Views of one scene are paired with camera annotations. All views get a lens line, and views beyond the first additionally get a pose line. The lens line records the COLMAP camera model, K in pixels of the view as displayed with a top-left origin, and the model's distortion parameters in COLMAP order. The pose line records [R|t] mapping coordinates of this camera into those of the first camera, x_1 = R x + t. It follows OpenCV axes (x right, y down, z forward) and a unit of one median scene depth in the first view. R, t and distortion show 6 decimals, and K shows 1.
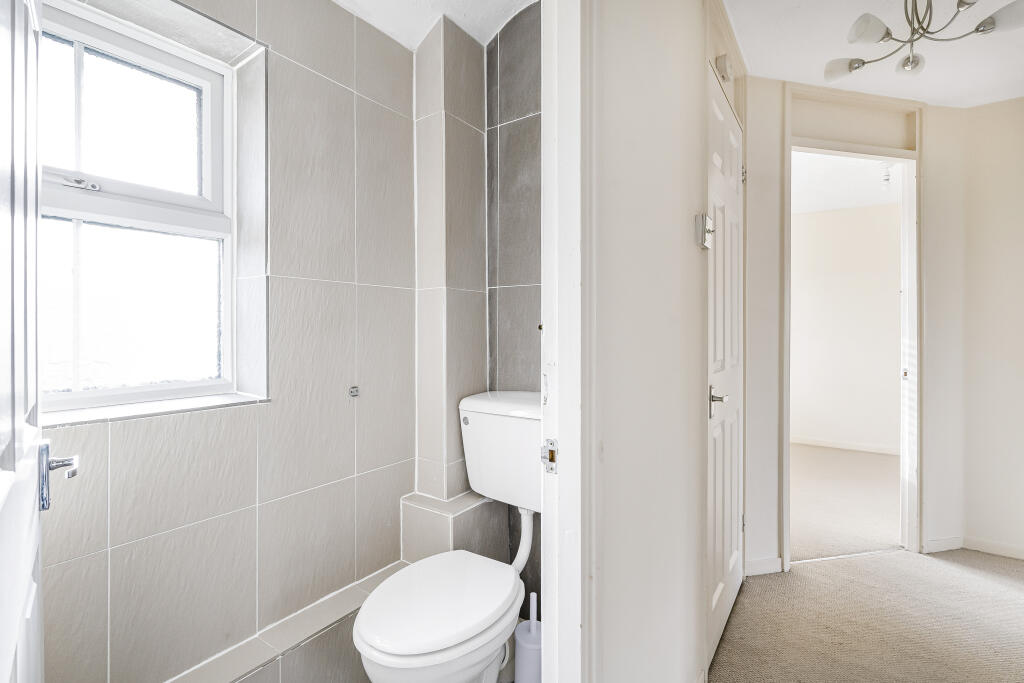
lens RADIAL K [[453.1, 0, 512.0], [0, 453.1, 341.5], [0, 0, 1]] dist [-0.000226, 0.000059]
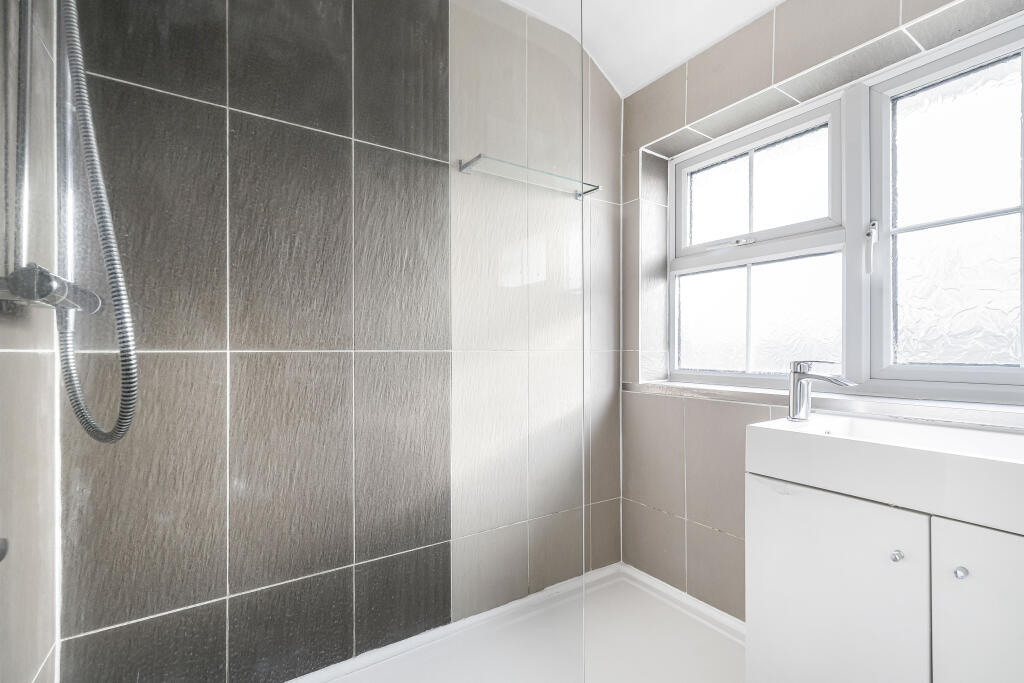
lens RADIAL K [[453.1, 0, 512.0], [0, 453.1, 341.5], [0, 0, 1]] dist [-0.000226, 0.000059]
pose [[-0.353501, -0.006150, -0.935414, 0.748437], [-0.028288, 0.999591, 0.004118, 0.015417], [0.935006, 0.027917, -0.353531, 0.757014]]
